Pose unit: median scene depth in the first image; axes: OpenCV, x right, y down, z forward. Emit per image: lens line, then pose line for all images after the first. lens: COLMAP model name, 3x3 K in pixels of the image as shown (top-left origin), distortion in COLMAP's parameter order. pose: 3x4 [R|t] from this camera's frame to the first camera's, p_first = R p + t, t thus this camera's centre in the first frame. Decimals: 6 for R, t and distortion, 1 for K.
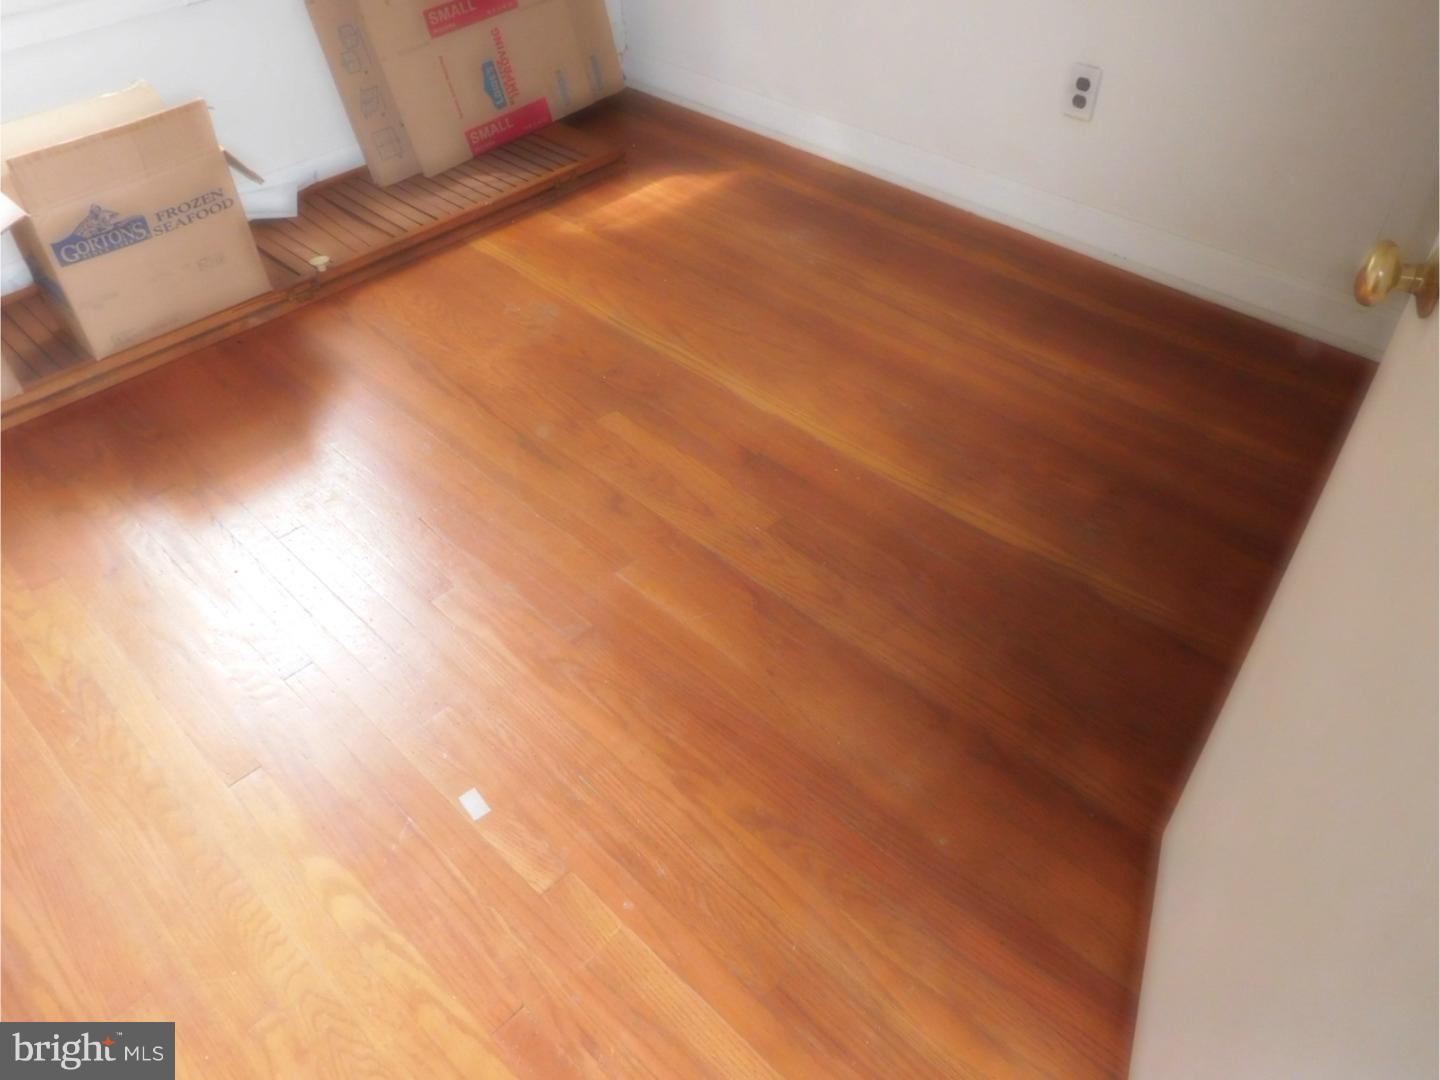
lens RADIAL K [[1086.7, 0, 720.4], [0, 1086.7, 536.3], [0, 0, 1]] dist [-0.001705, -0.002575]
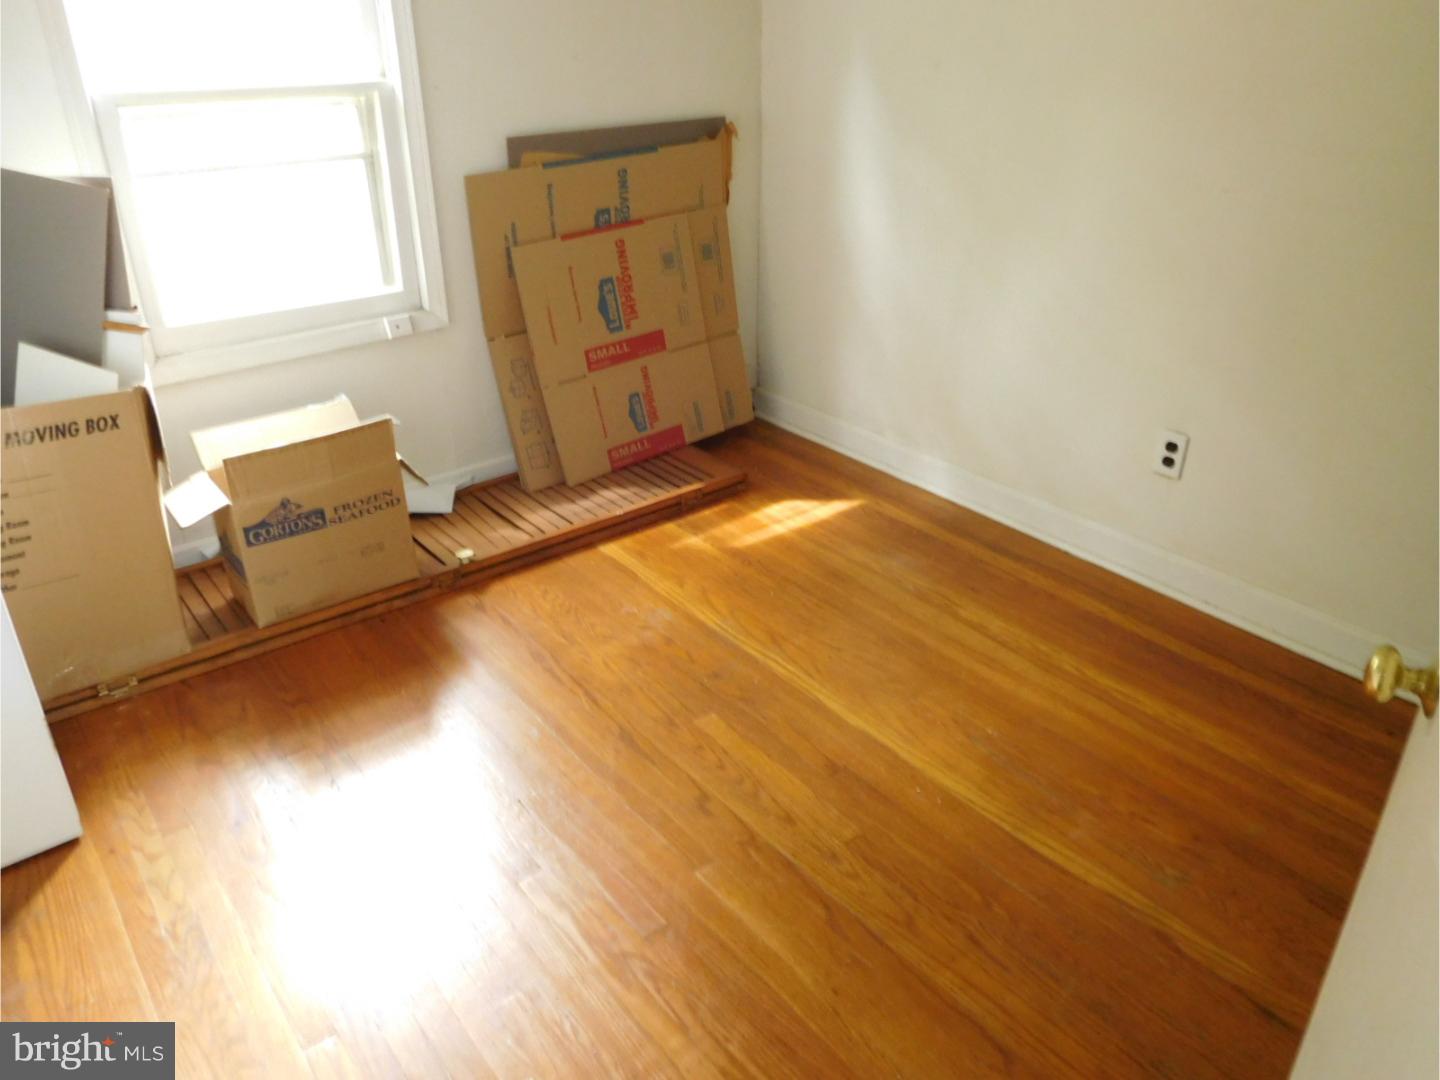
lens RADIAL K [[1086.7, 0, 727.1], [0, 1086.7, 545.8], [0, 0, 1]] dist [-0.001705, -0.002575]
pose [[0.991990, 0.069879, -0.105231, 0.018720], [-0.094553, 0.963166, -0.251735, -0.007591], [0.083764, 0.259668, 0.962058, -0.066118]]
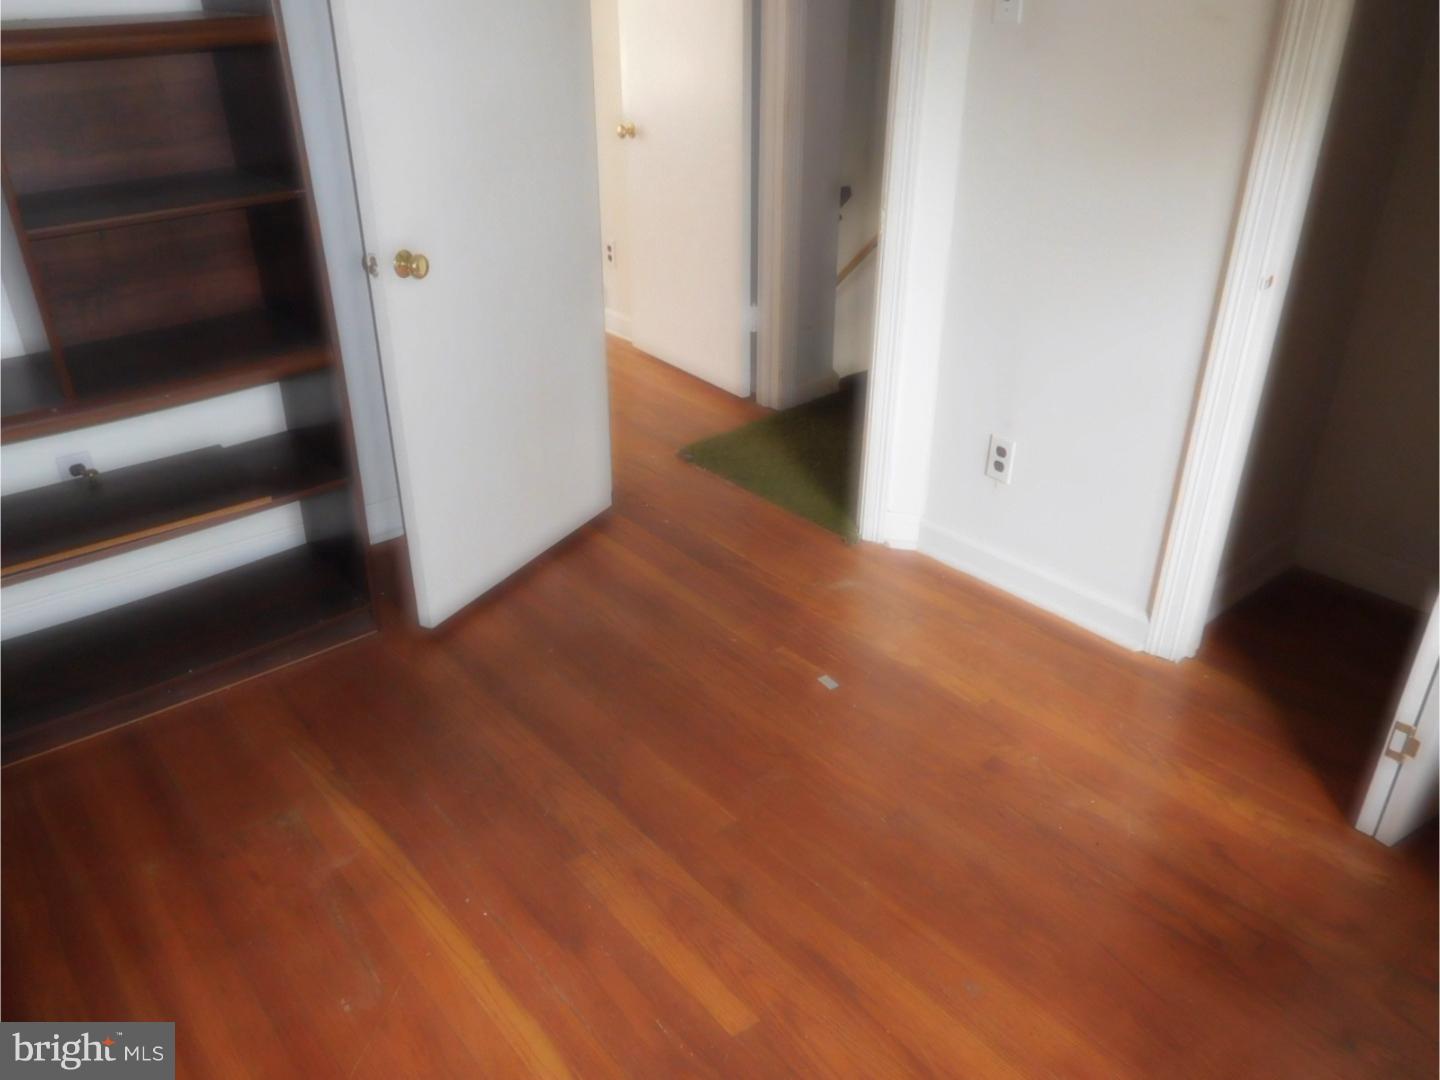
lens RADIAL K [[1086.7, 0, 721.1], [0, 1086.7, 544.5], [0, 0, 1]] dist [-0.001705, -0.002575]
pose [[-0.995142, -0.028231, 0.094316, -0.154534], [0.078974, 0.343122, 0.935965, -0.945706], [-0.058785, 0.938866, -0.339226, 0.975202]]
